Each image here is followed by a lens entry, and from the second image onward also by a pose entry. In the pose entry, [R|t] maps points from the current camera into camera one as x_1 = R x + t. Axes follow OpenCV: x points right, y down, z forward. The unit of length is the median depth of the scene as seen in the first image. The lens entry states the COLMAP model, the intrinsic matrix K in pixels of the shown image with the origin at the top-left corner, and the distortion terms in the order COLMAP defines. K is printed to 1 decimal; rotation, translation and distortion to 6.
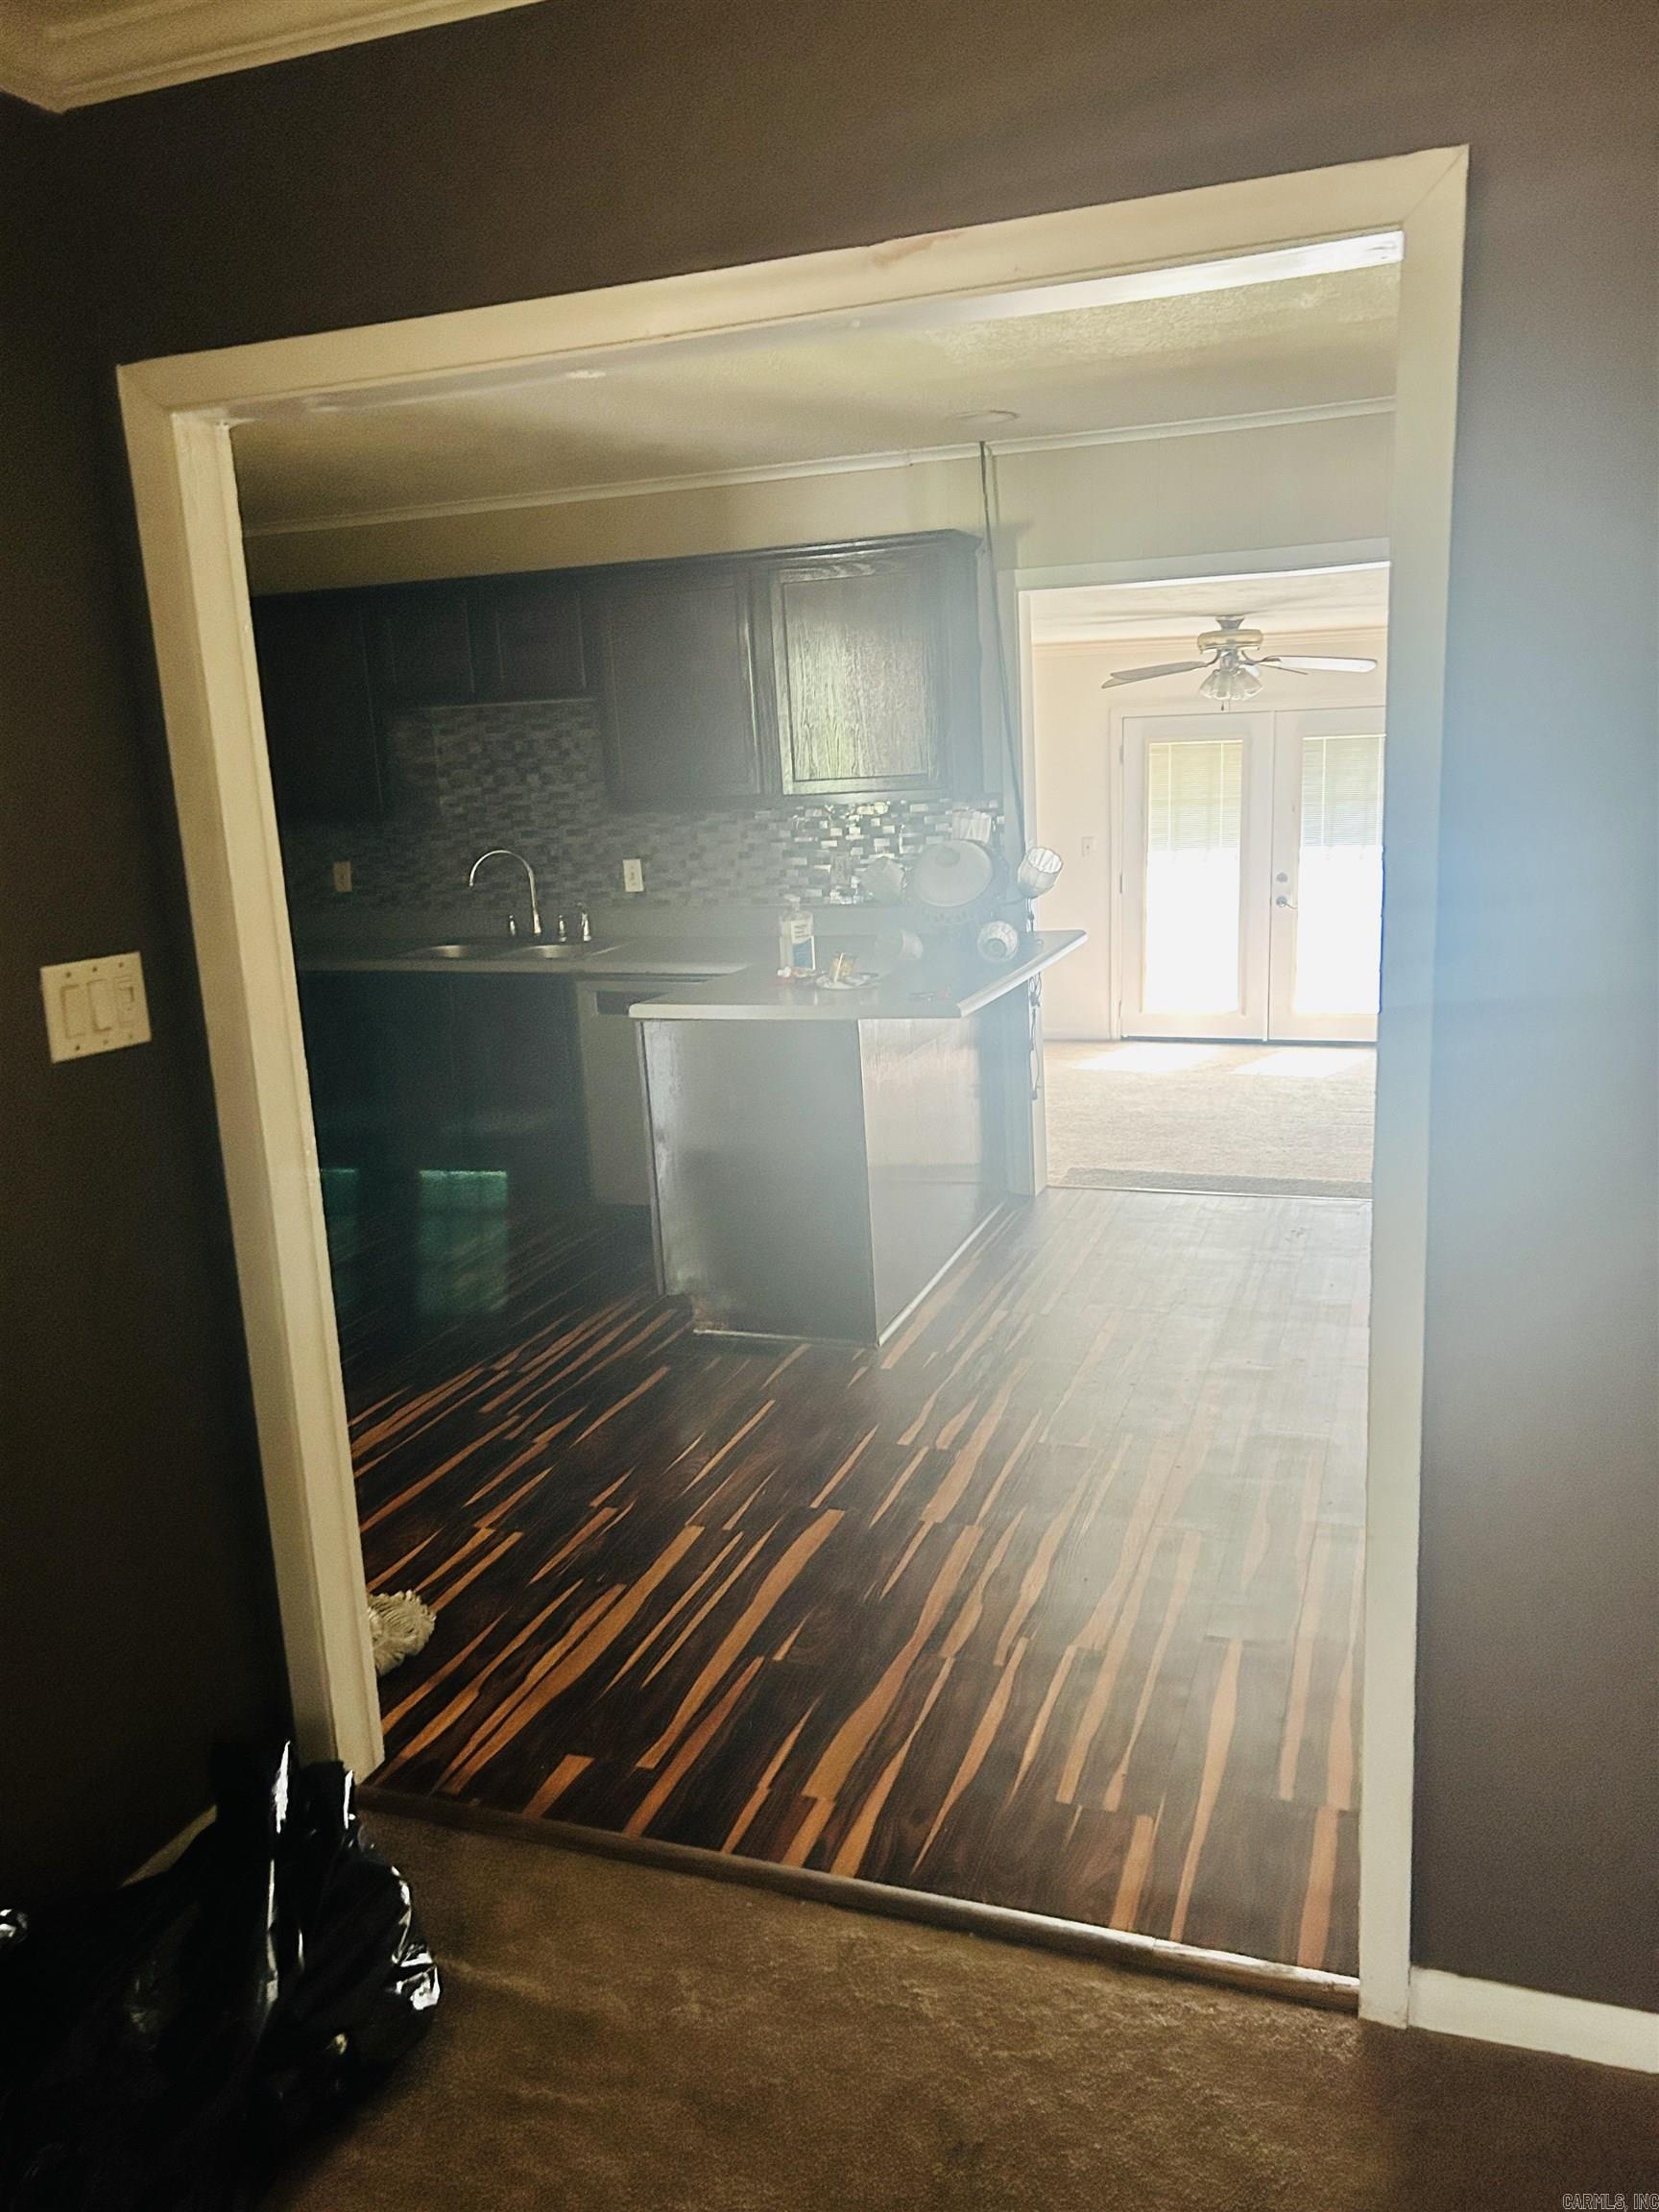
lens RADIAL K [[1653.9, 0, 829.5], [0, 1653.9, 1106.0], [0, 0, 1]] dist [0.096996, -0.000437]
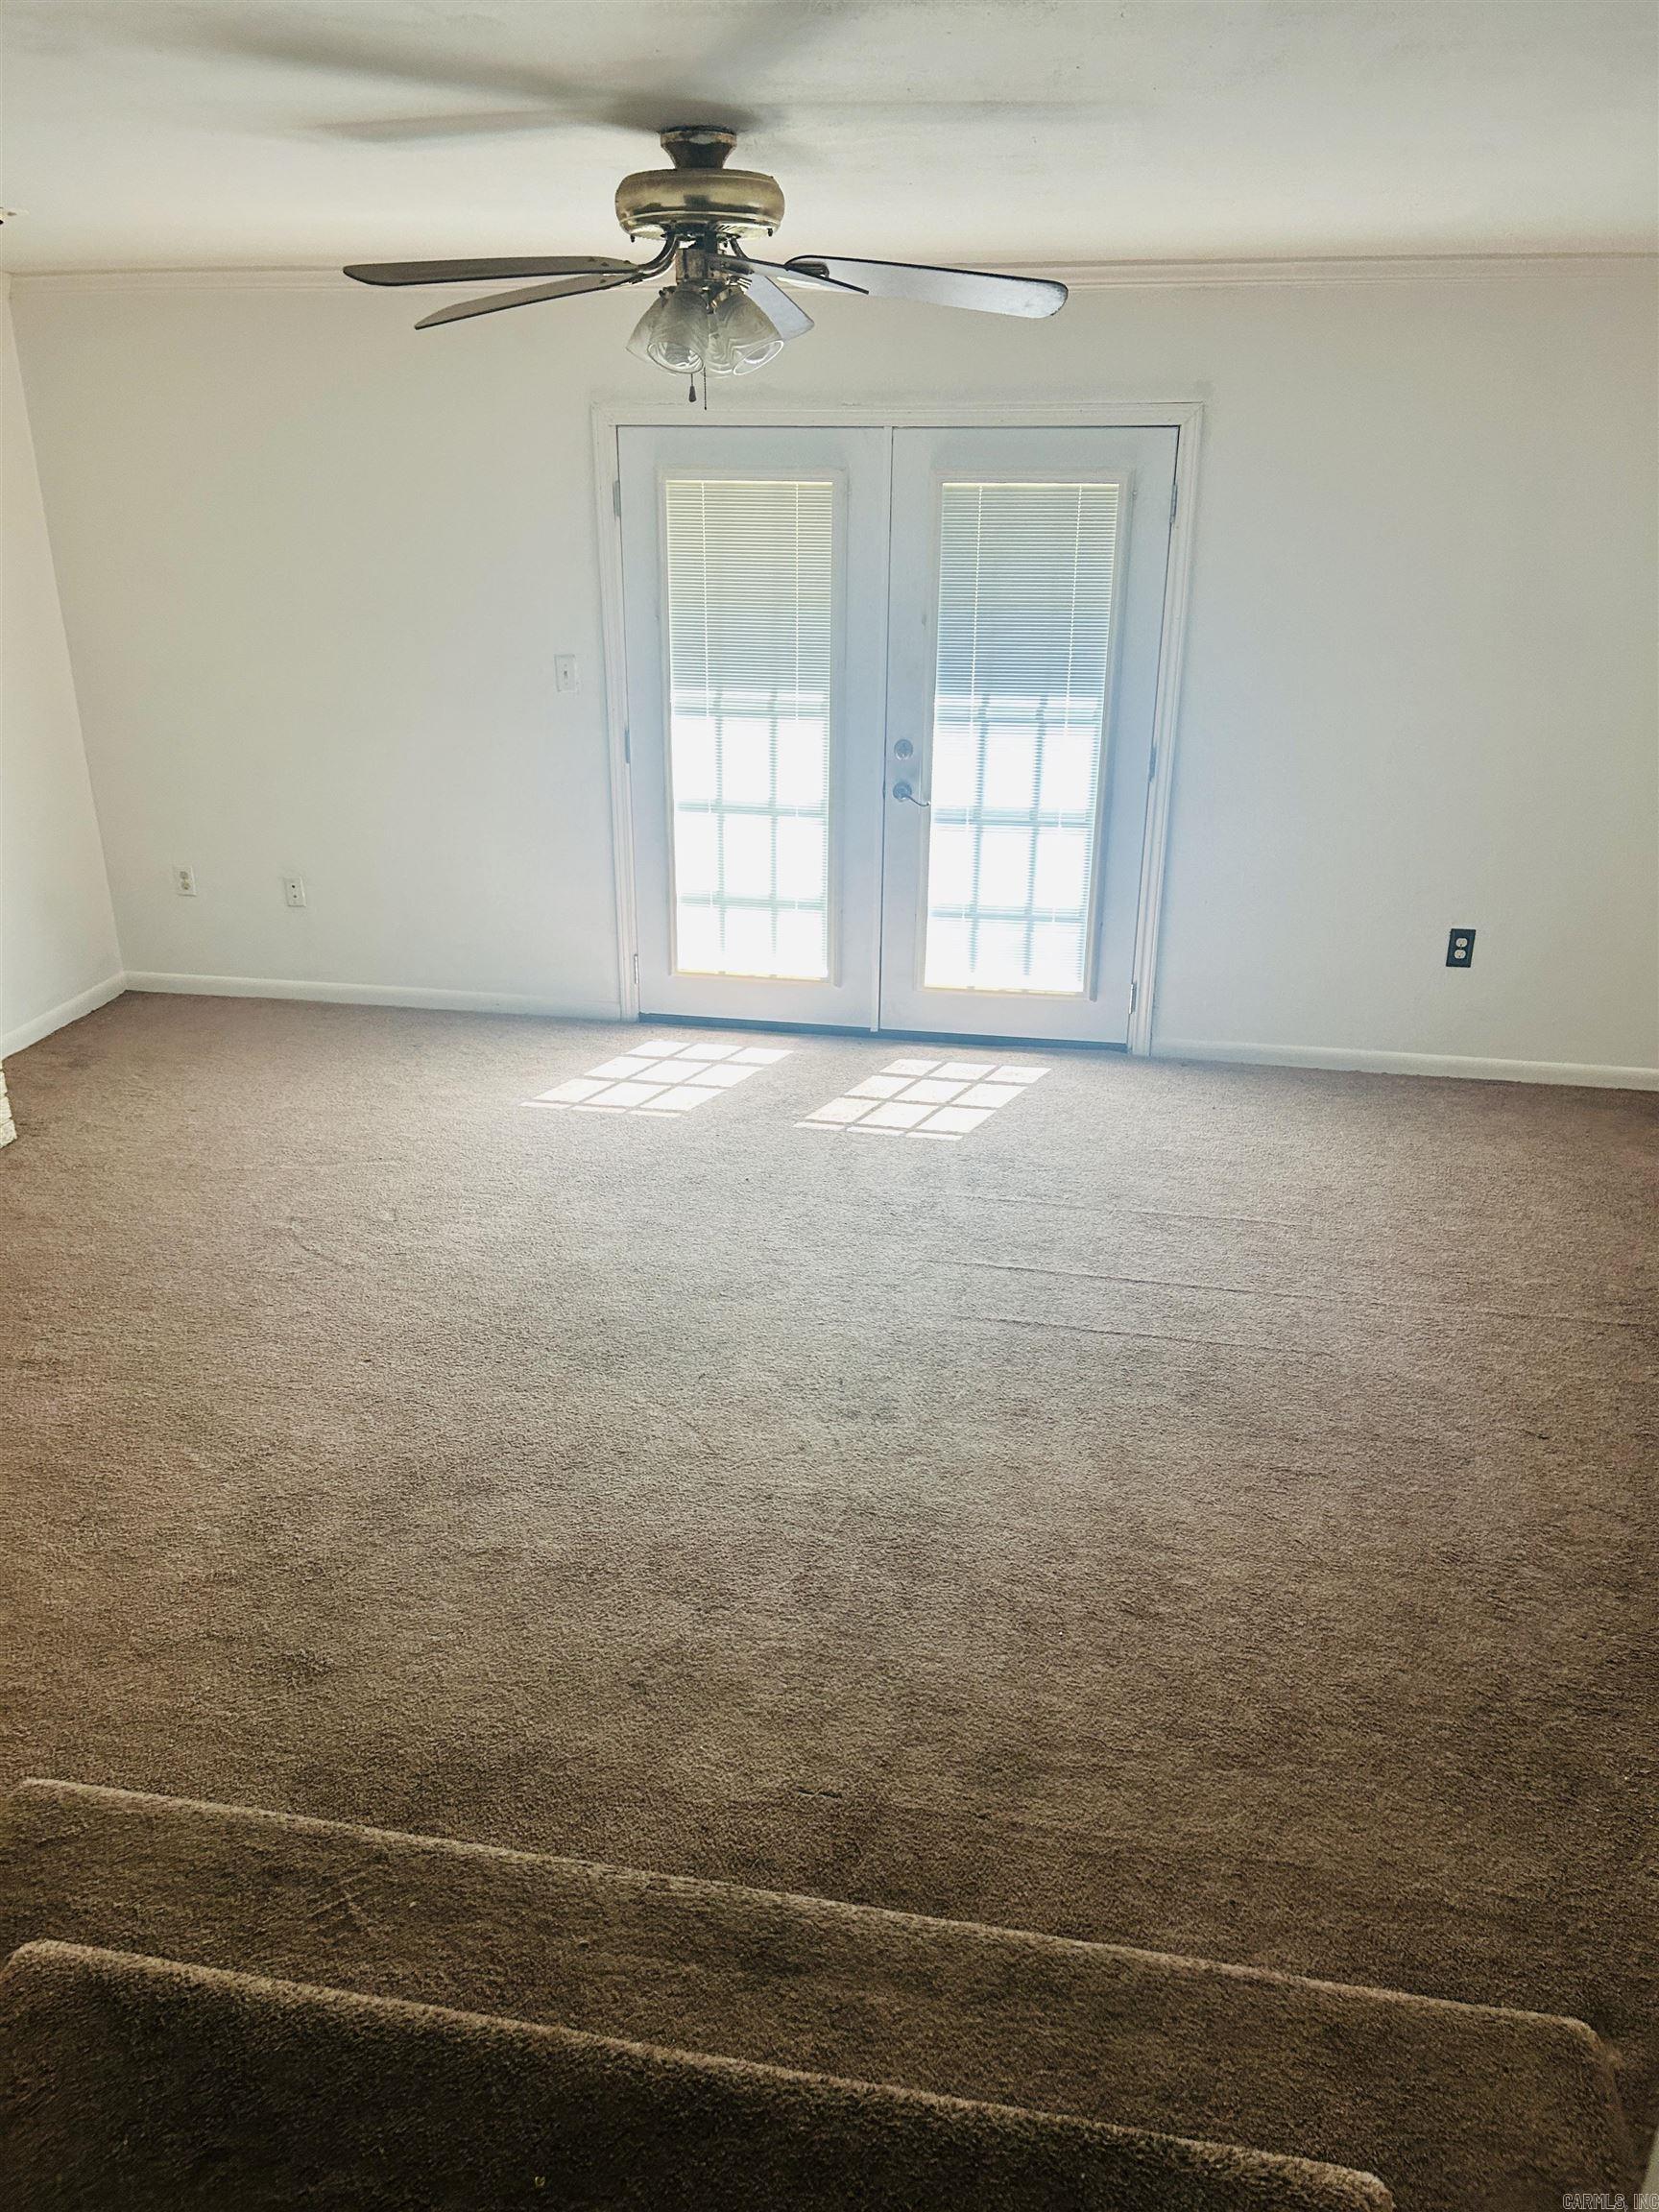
lens RADIAL K [[1653.9, 0, 829.5], [0, 1653.9, 1106.0], [0, 0, 1]] dist [0.096996, -0.000437]
pose [[0.985191, -0.022130, 0.170024, 0.195831], [-0.003803, 0.988571, 0.150706, -0.132868], [-0.171416, -0.149120, 0.973848, 0.584382]]
